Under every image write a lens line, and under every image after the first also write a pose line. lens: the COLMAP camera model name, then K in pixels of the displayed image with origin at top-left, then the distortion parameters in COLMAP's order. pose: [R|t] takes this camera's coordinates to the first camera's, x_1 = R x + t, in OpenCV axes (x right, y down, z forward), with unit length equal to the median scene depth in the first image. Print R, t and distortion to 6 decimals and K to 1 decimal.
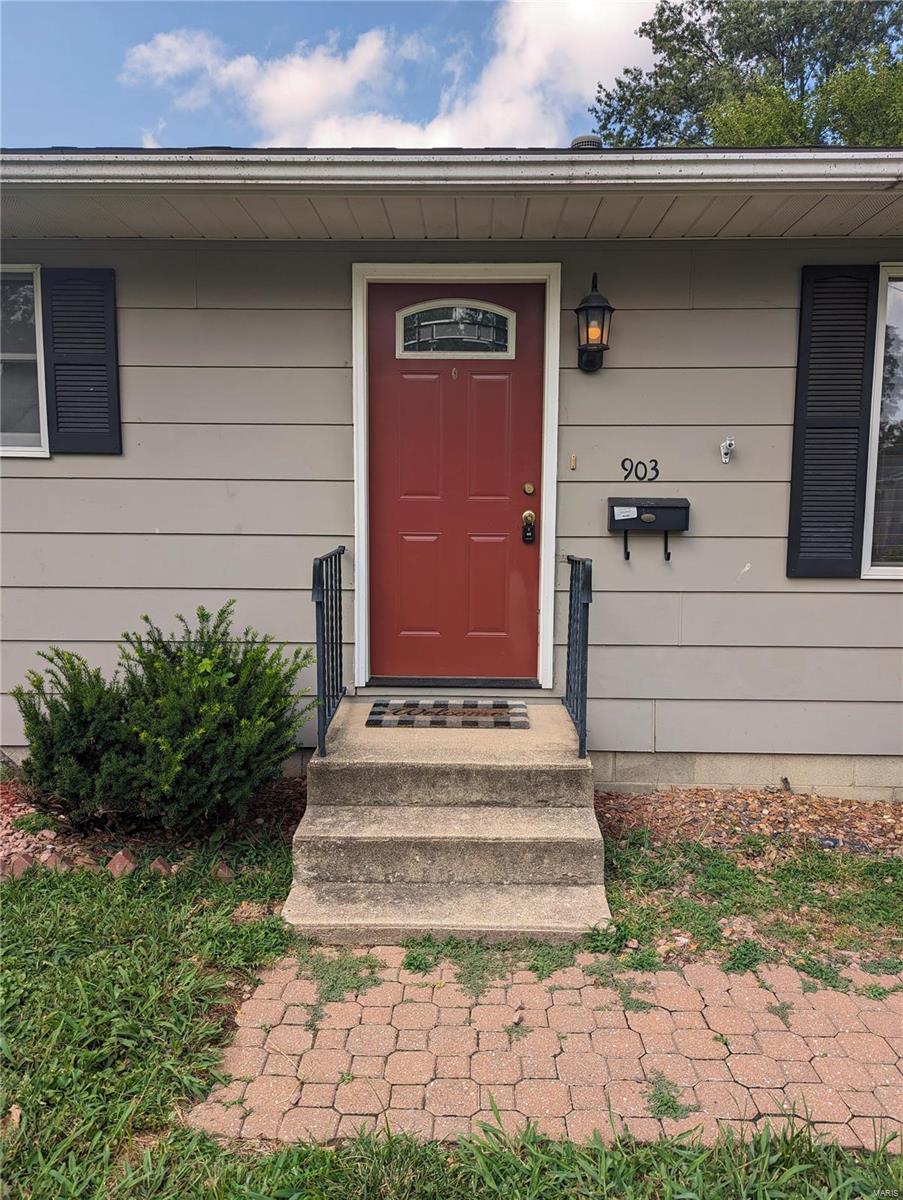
lens RADIAL K [[850.9, 0, 467.5], [0, 850.9, 601.8], [0, 0, 1]] dist [0.078643, -0.073389]
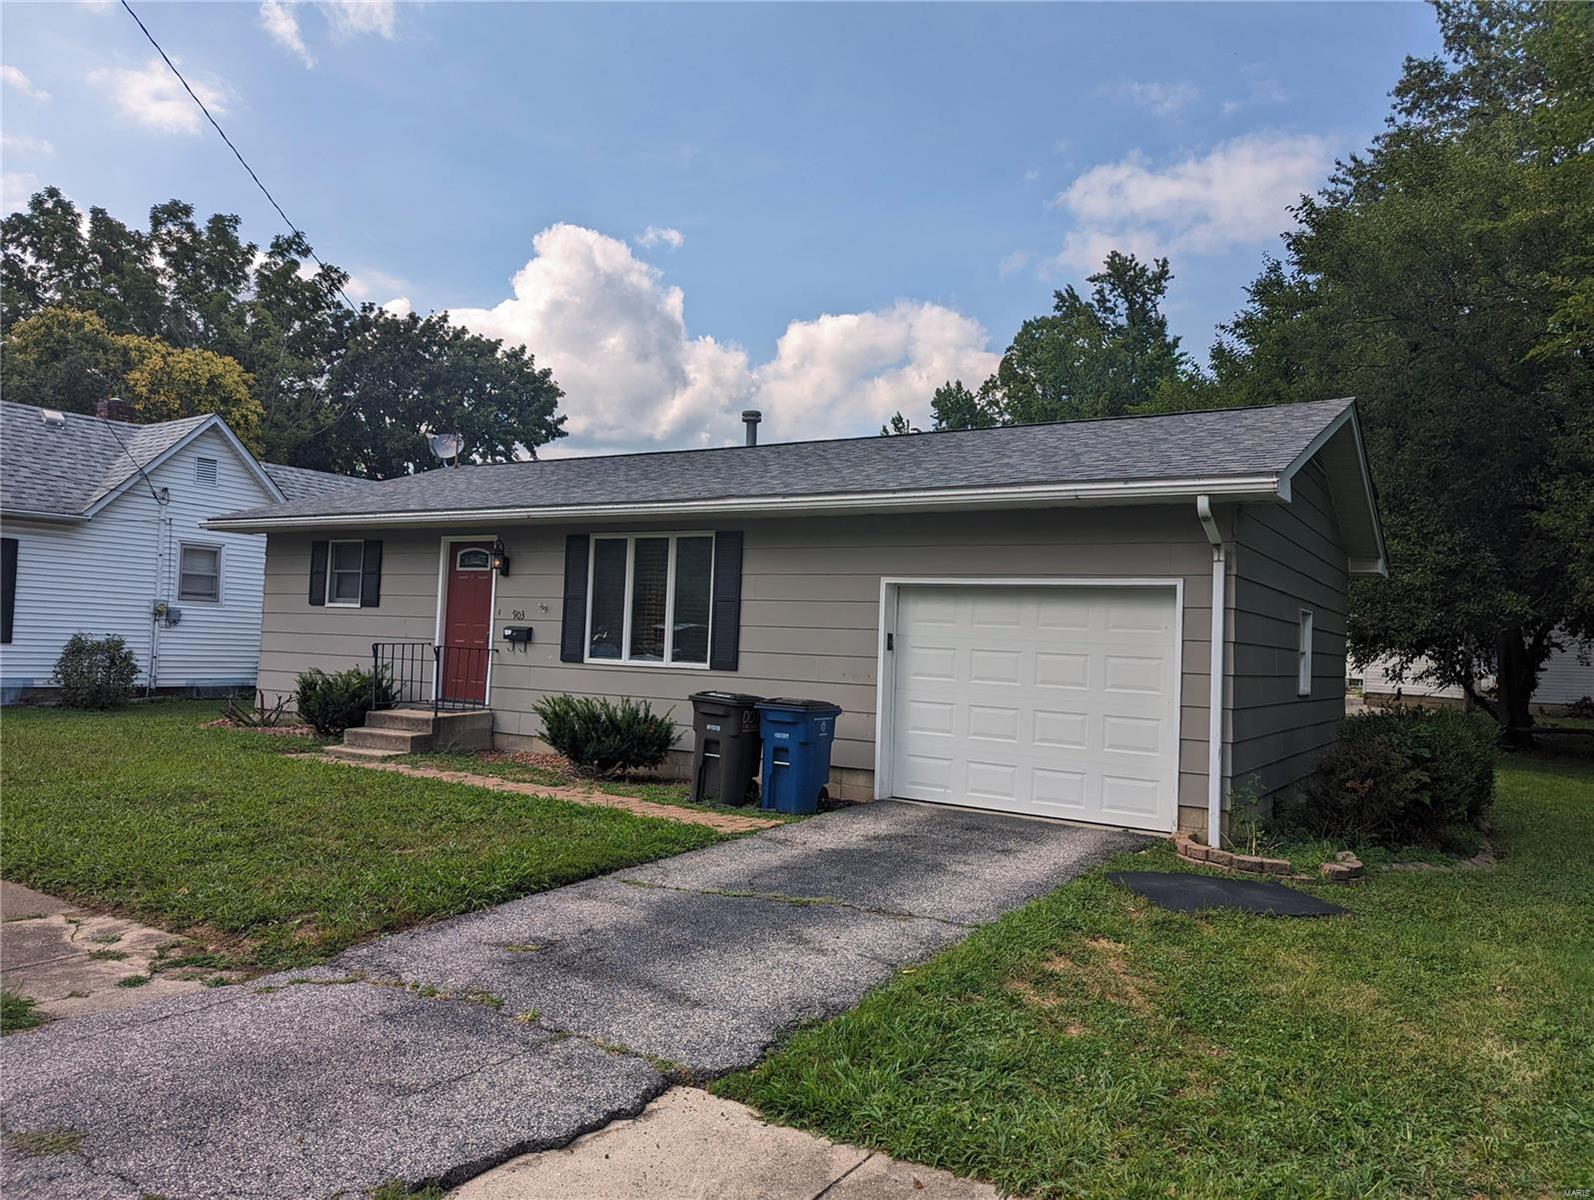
lens RADIAL K [[1130.2, 0, 801.6], [0, 1130.2, 594.9], [0, 0, 1]] dist [0.078643, -0.073389]
pose [[0.855684, 0.003859, -0.517485, 2.555606], [-0.087718, 0.986584, -0.137687, 0.163378], [0.510011, 0.163209, 0.844542, -1.325694]]
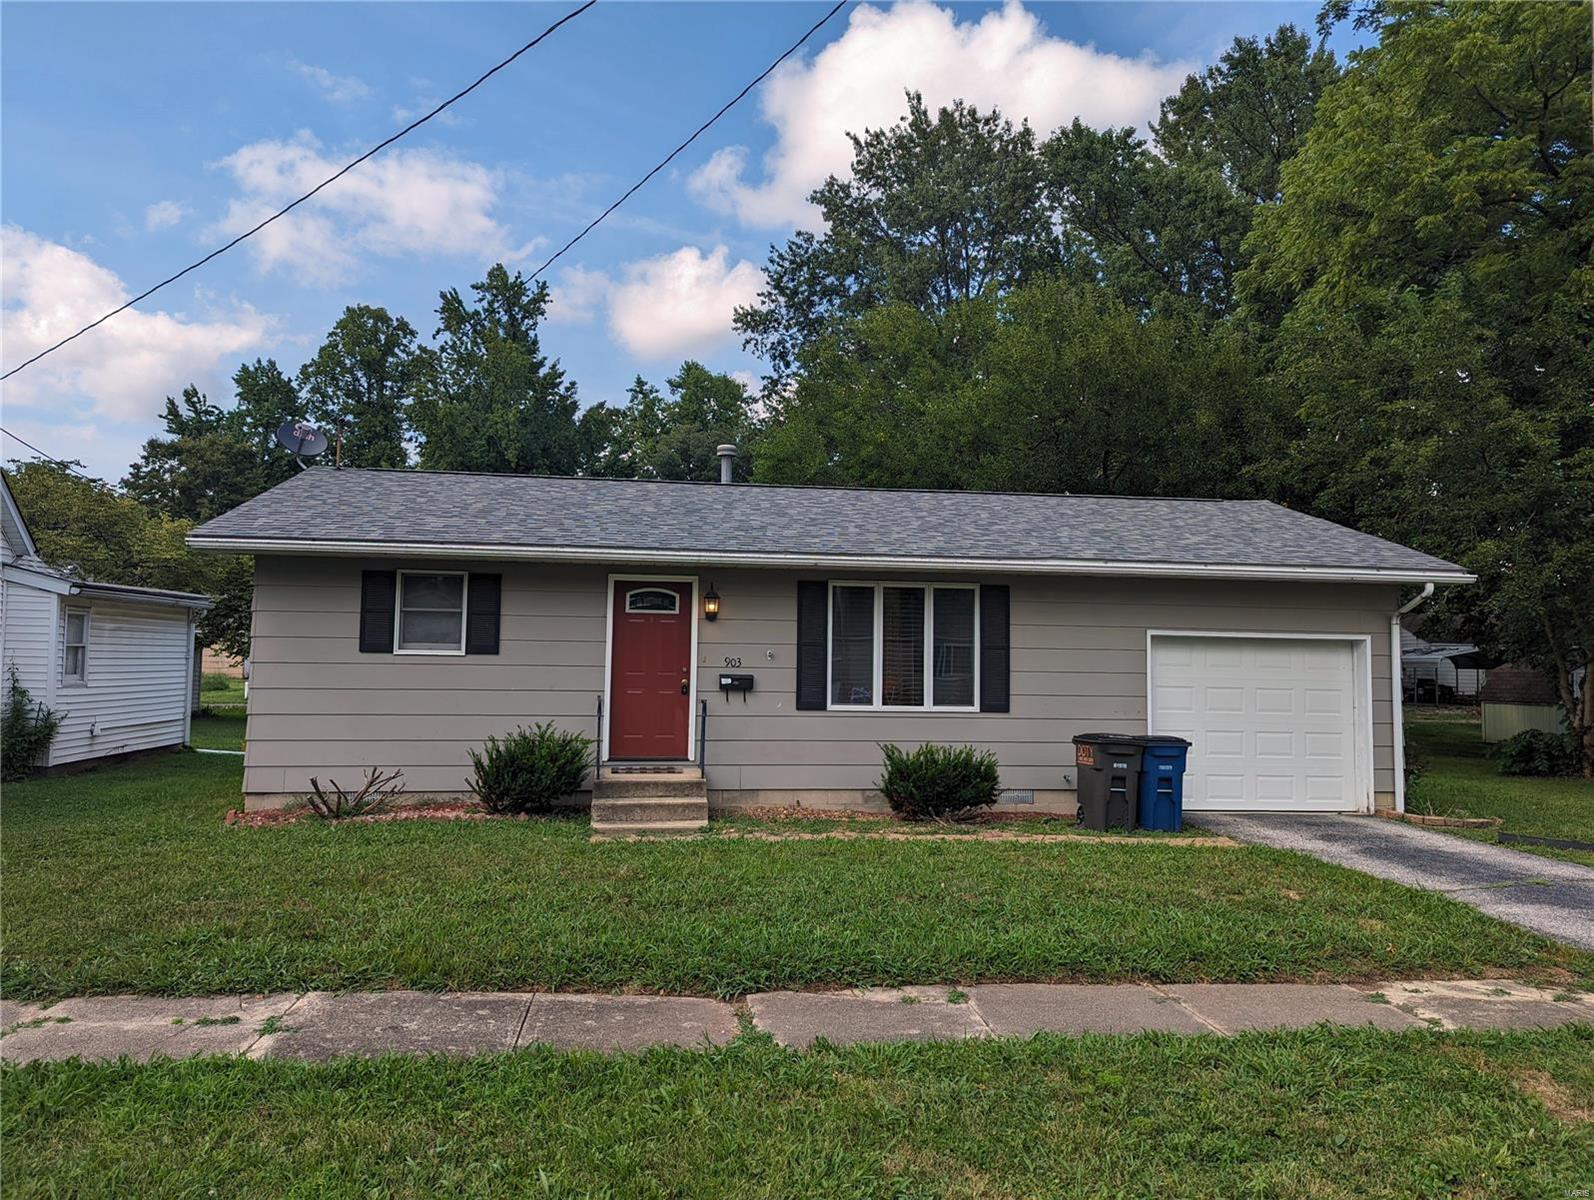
lens RADIAL K [[1123.7, 0, 802.9], [0, 1123.7, 580.6], [0, 0, 1]] dist [0.081595, -0.095905]
pose [[0.987647, 0.018594, 0.155585, -0.086406], [0.009141, 0.984406, -0.175671, 0.161683], [-0.156425, 0.174923, 0.972077, -1.998478]]
